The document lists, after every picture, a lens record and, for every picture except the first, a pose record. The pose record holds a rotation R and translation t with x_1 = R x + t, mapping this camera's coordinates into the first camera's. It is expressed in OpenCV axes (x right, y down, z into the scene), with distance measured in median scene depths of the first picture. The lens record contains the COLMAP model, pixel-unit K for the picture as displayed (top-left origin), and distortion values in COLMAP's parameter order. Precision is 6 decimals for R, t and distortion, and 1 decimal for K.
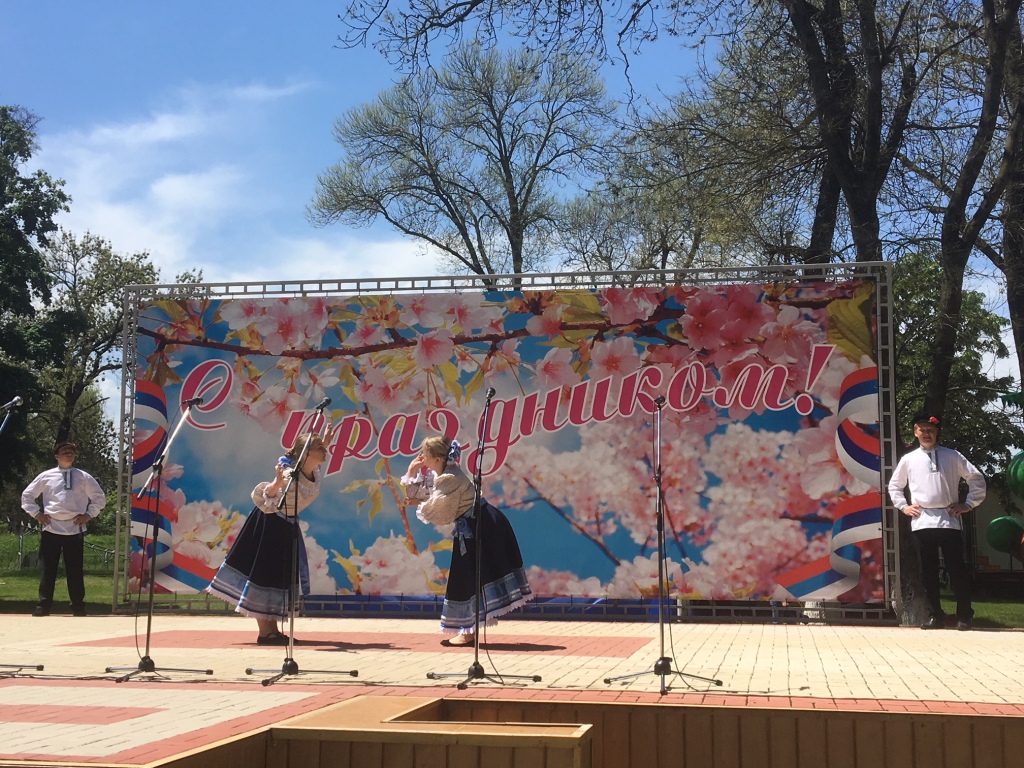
lens RADIAL K [[1360.9, 0, 512.0], [0, 1360.9, 384.0], [0, 0, 1]] dist [0.114995, -0.058365]
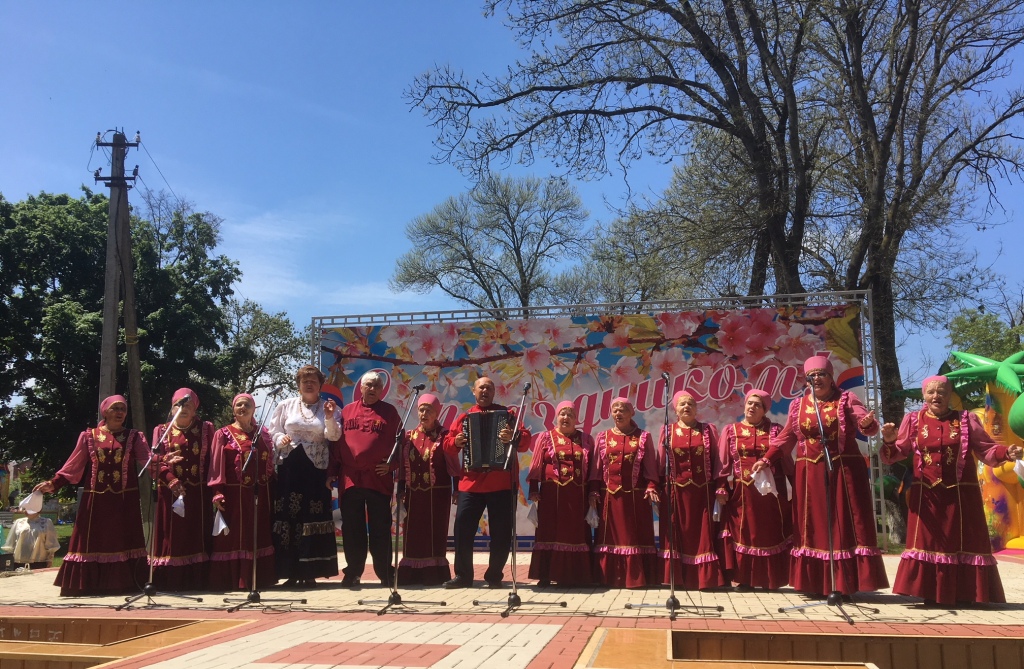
lens RADIAL K [[858.7, 0, 512.1], [0, 858.7, 385.6], [0, 0, 1]] dist [0.119308, -0.182553]
pose [[0.999892, -0.011907, 0.008614, -0.089034], [0.012018, 0.999844, -0.012941, 0.013149], [-0.008459, 0.013043, 0.999879, 0.119429]]
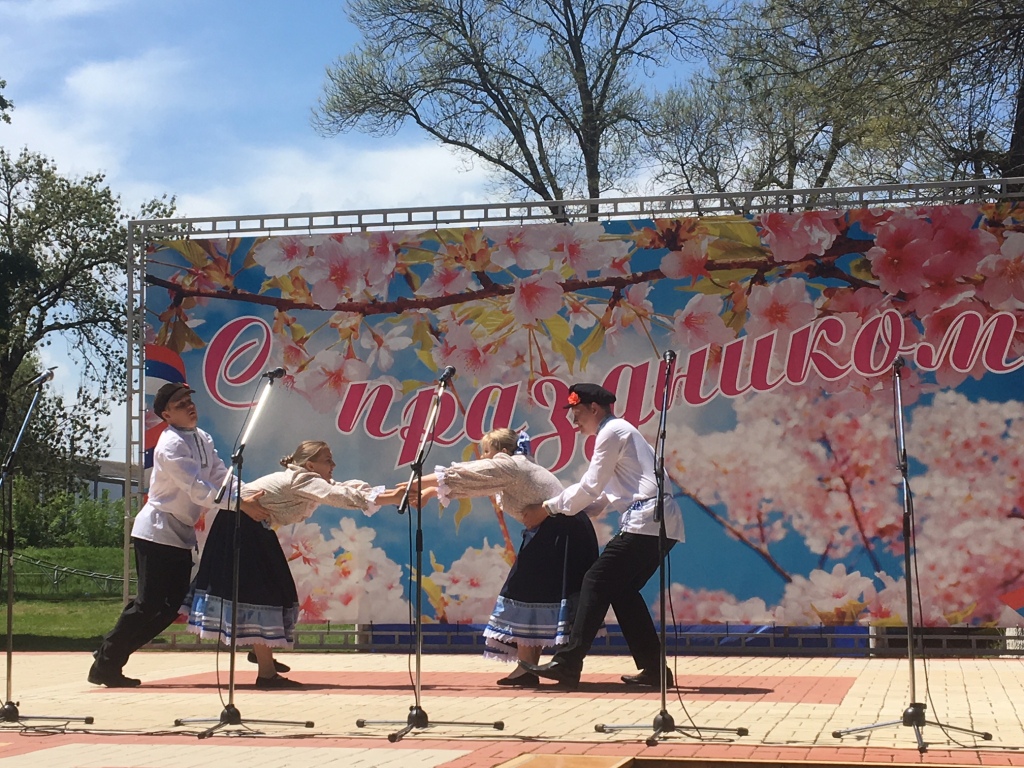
lens RADIAL K [[1816.6, 0, 512.0], [0, 1816.6, 384.0], [0, 0, 1]] dist [0.087193, 0.192012]
pose [[0.999367, -0.013514, -0.032918, -0.038521], [0.014284, 0.999627, 0.023269, -0.001802], [0.032591, -0.023724, 0.999187, -0.007188]]
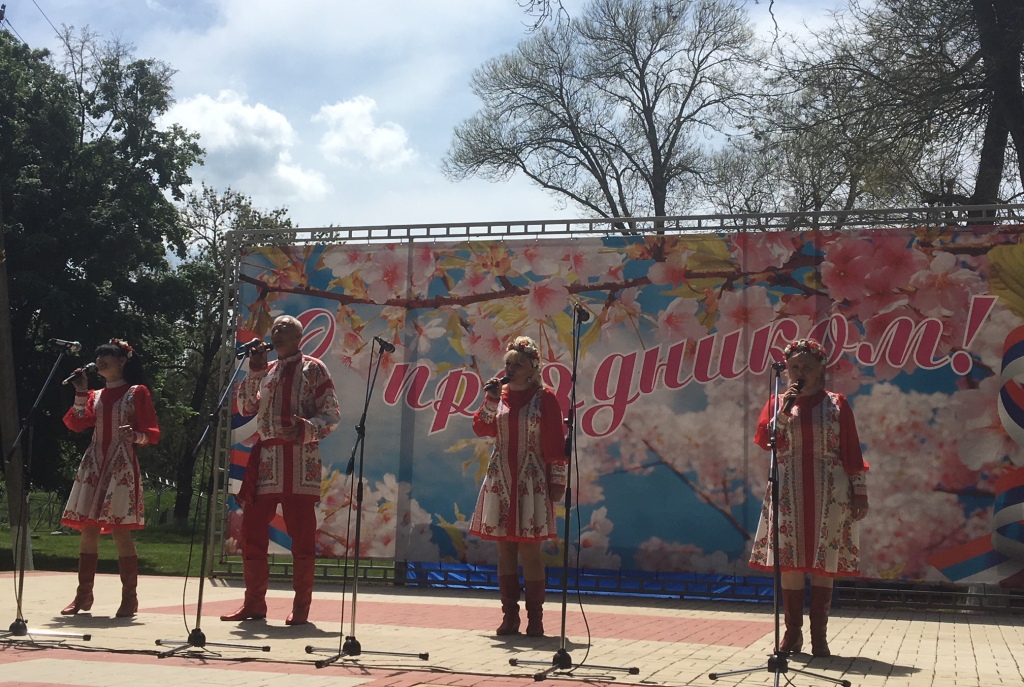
lens RADIAL K [[1396.7, 0, 513.5], [0, 1396.7, 307.7], [0, 0, 1]] dist [0.124718, -0.163100]
pose [[0.994524, 0.007046, -0.104274, 0.018734], [-0.009845, 0.999604, -0.026353, 0.005845], [0.104047, 0.027235, 0.994199, 0.054651]]
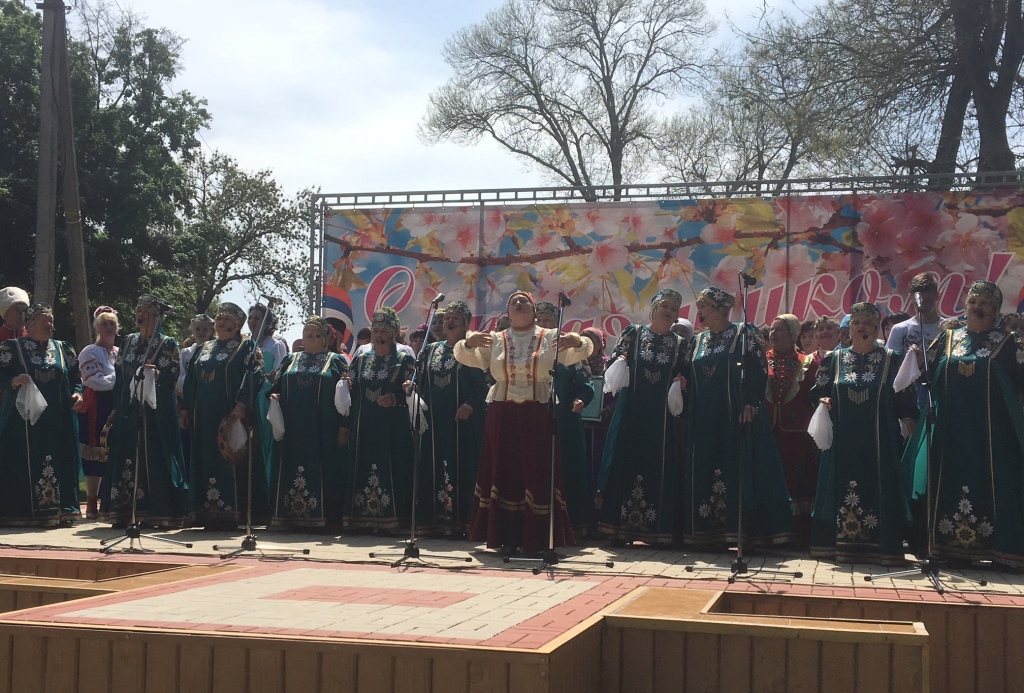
lens RADIAL K [[1269.1, 0, 512.4], [0, 1269.1, 401.1], [0, 0, 1]] dist [0.108827, -0.191556]
pose [[0.998204, 0.012183, -0.058659, -0.071933], [-0.007358, 0.996623, 0.081781, 0.005289], [0.059457, -0.081202, 0.994923, 0.025754]]
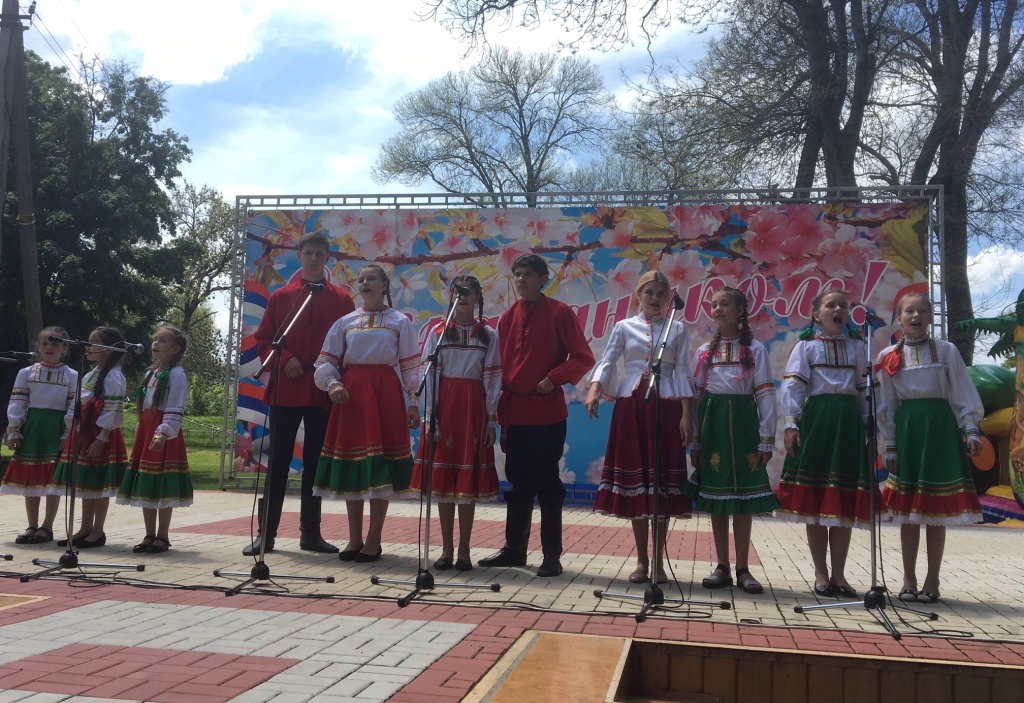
lens RADIAL K [[992.4, 0, 512.2], [0, 992.4, 320.1], [0, 0, 1]] dist [0.112896, -0.183322]
pose [[0.999682, 0.025199, 0.001243, -0.058647], [-0.025207, 0.999657, 0.007073, 0.018907], [-0.001064, -0.007102, 0.999974, 0.194198]]
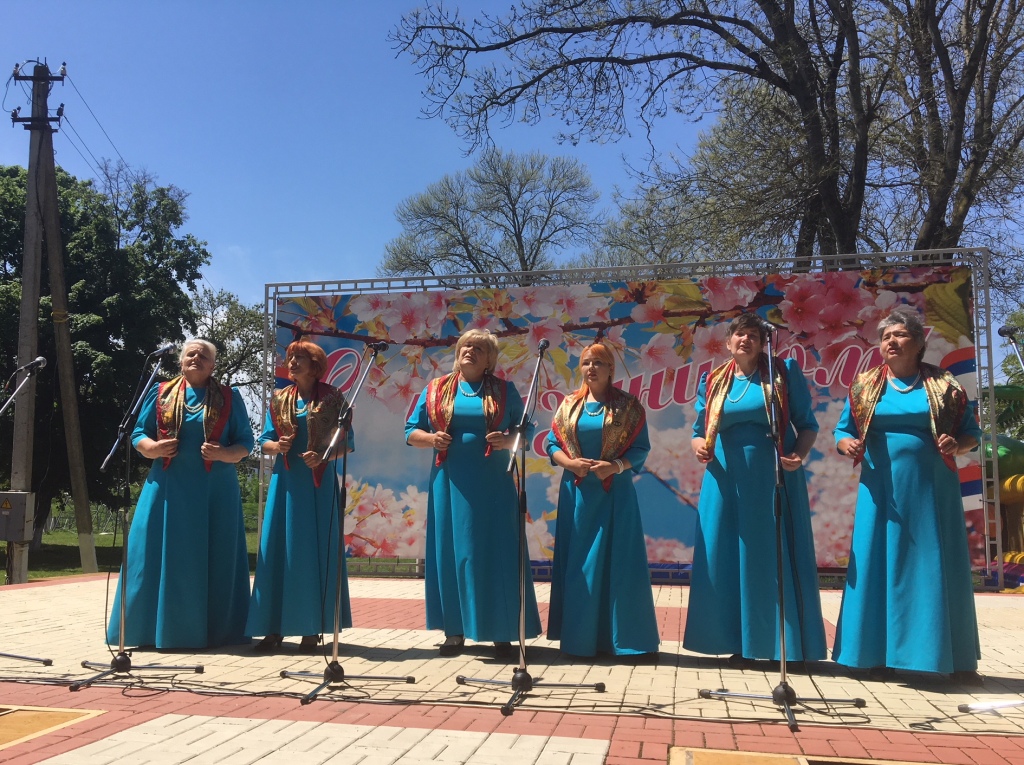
lens RADIAL K [[916.9, 0, 479.0], [0, 916.9, 408.9], [0, 0, 1]] dist [0.112689, -0.193089]
pose [[0.999670, -0.002561, -0.025546, -0.090923], [0.002763, 0.999965, 0.007889, 0.026847], [0.025525, -0.007957, 0.999643, 0.256595]]
